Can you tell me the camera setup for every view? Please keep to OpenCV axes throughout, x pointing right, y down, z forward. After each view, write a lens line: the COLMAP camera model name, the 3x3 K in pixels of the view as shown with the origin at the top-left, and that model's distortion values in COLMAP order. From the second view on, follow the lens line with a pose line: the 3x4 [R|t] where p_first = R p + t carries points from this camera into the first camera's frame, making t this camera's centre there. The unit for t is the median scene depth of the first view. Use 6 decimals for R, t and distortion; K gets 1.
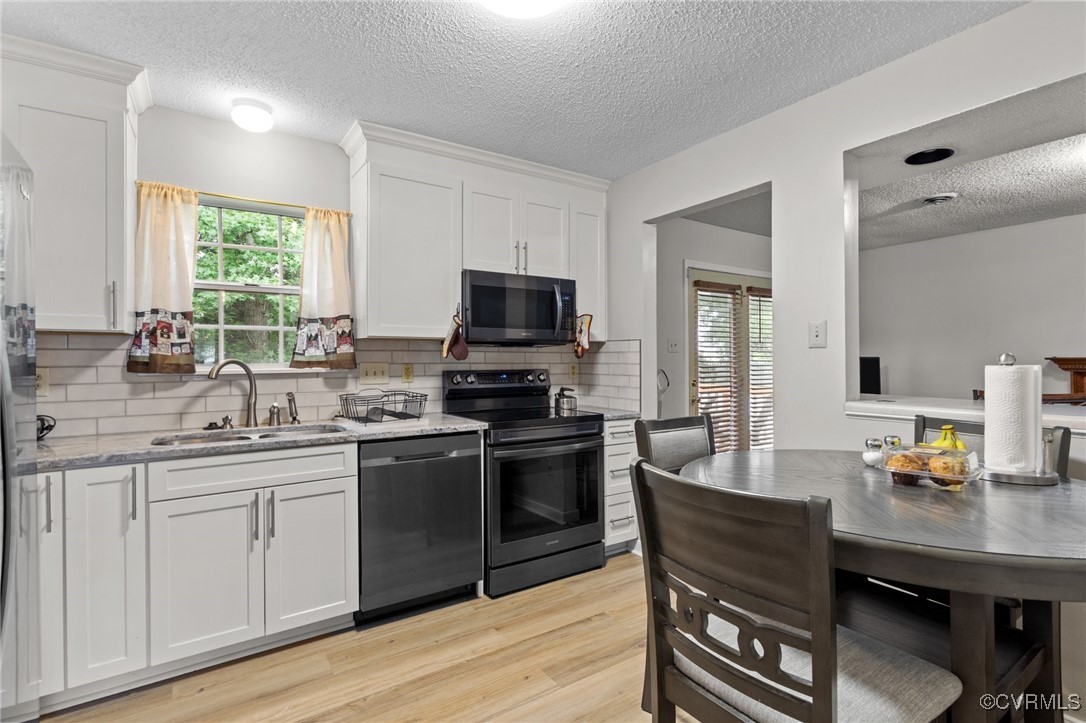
lens RADIAL K [[514.9, 0, 537.2], [0, 514.9, 358.6], [0, 0, 1]] dist [-0.001493, 0.002570]
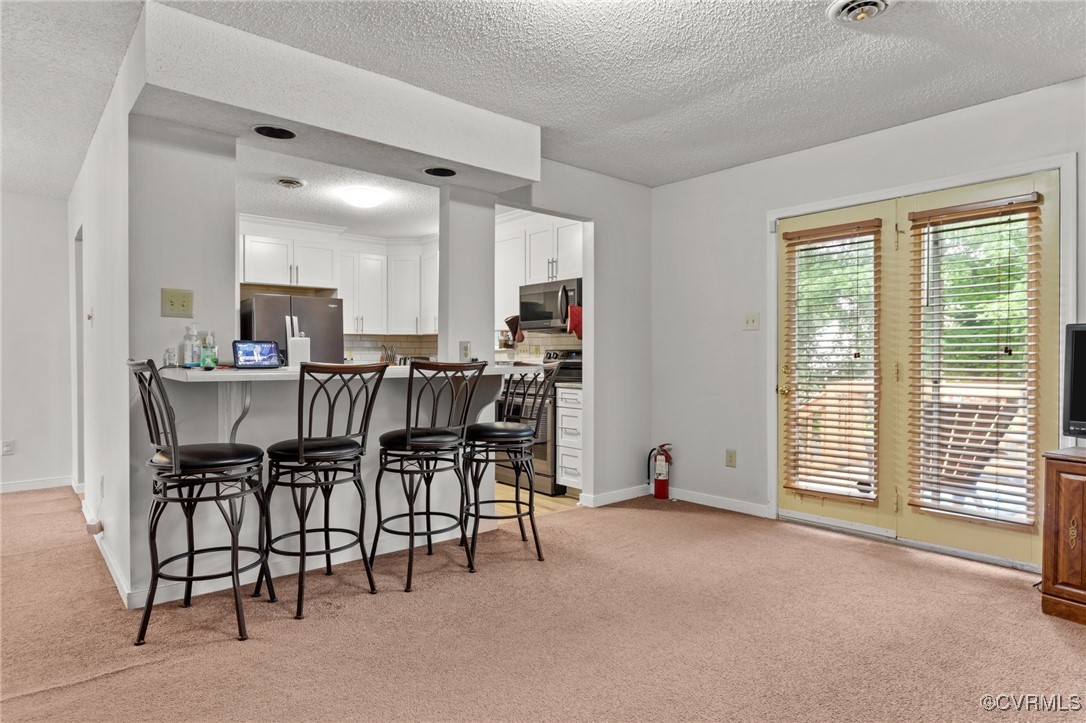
lens RADIAL K [[616.4, 0, 536.1], [0, 616.4, 365.2], [0, 0, 1]] dist [-0.013096, 0.005688]
pose [[0.121696, 0.016532, -0.992430, 1.802755], [-0.003596, 0.999862, 0.016215, 0.043399], [0.992561, 0.001596, 0.121739, 0.818673]]
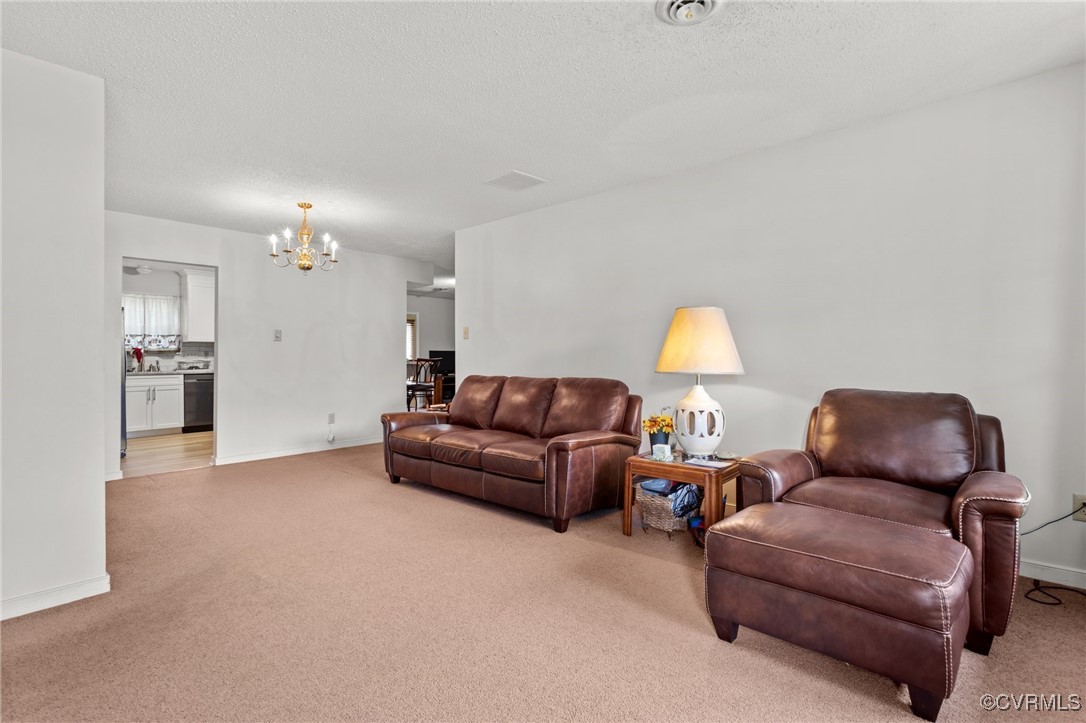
lens RADIAL K [[514.9, 0, 546.6], [0, 514.9, 360.3], [0, 0, 1]] dist [-0.001493, 0.002570]
pose [[0.965096, -0.000468, 0.261895, 0.829282], [-0.000448, 0.999994, 0.003439, 0.051406], [-0.261895, -0.003436, 0.965090, -2.244165]]
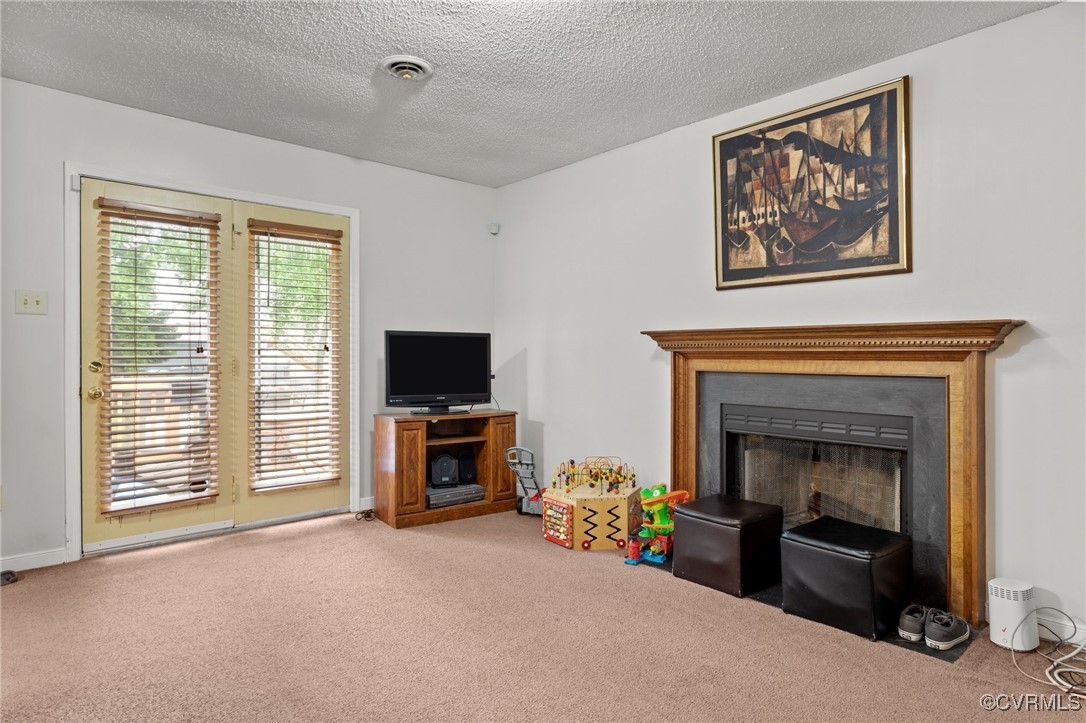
lens RADIAL K [[616.4, 0, 541.3], [0, 616.4, 352.3], [0, 0, 1]] dist [-0.013096, 0.005688]
pose [[0.989763, 0.007414, 0.142530, 1.122611], [-0.006626, 0.999960, -0.006001, 0.048044], [-0.142569, 0.004995, 0.989772, 0.324864]]
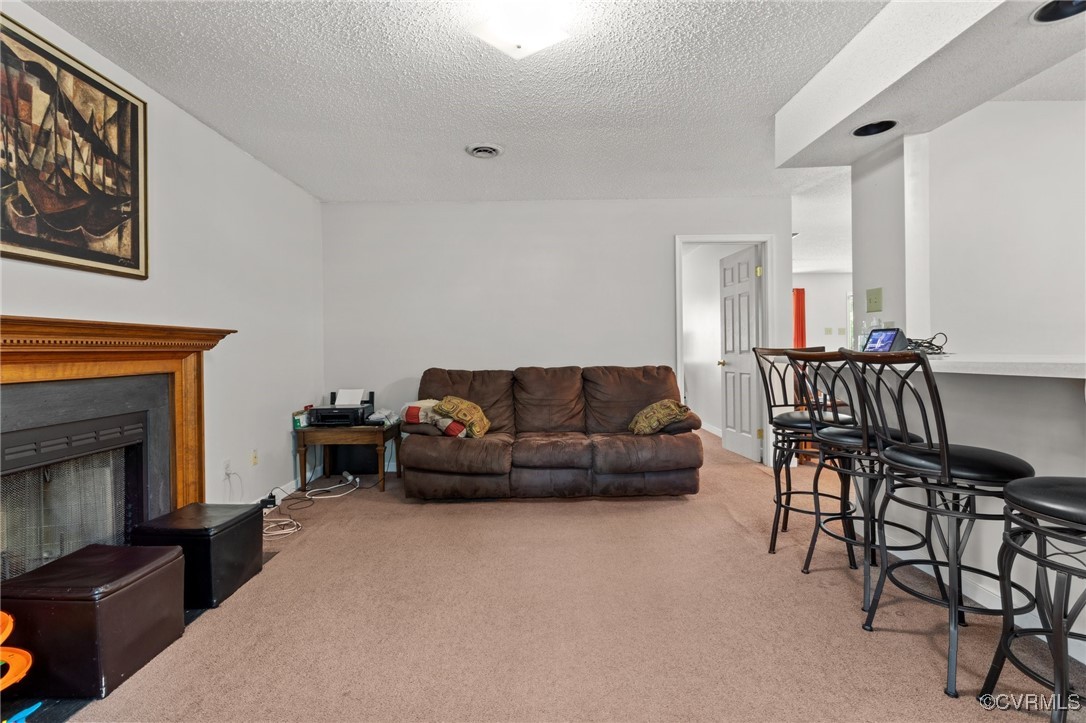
lens RADIAL K [[514.9, 0, 549.2], [0, 514.9, 351.1], [0, 0, 1]] dist [-0.001493, 0.002570]
pose [[-0.844050, 0.014594, 0.536066, 0.773483], [0.018302, 0.999831, 0.001597, 0.047145], [-0.535952, 0.011160, -0.844174, 1.538626]]
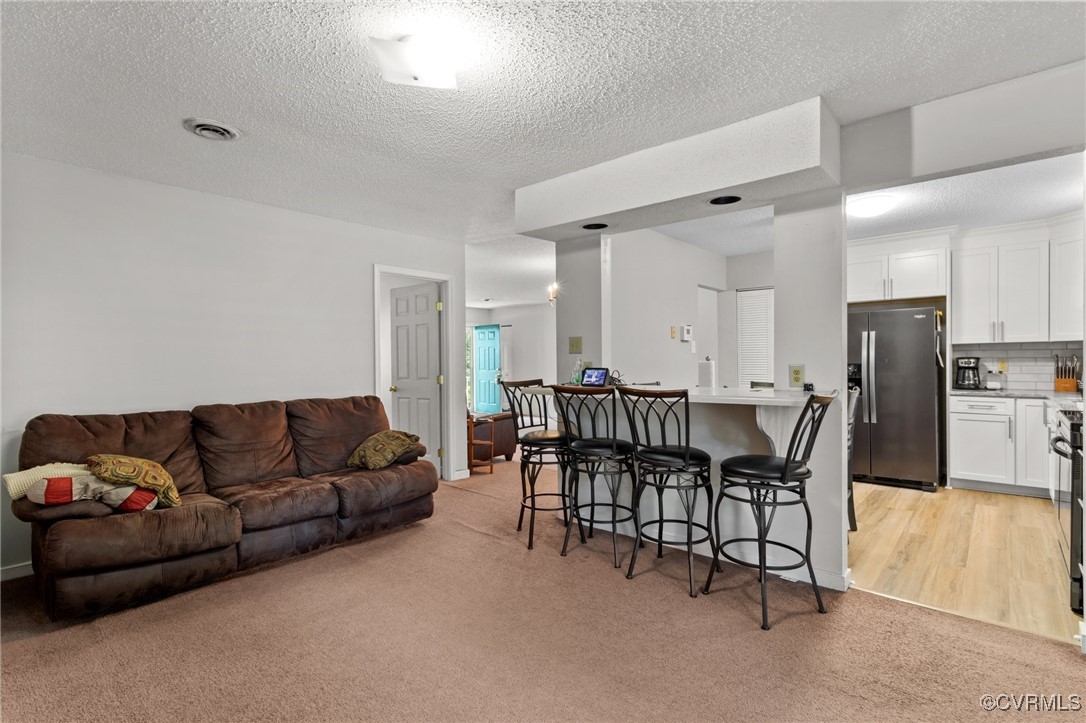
lens RADIAL K [[514.9, 0, 549.6], [0, 514.9, 359.6], [0, 0, 1]] dist [-0.001493, 0.002570]
pose [[-0.962039, 0.012044, -0.272647, 1.208744], [0.011965, 0.999927, 0.001954, -0.002344], [0.272651, -0.001382, -0.962112, 1.657912]]
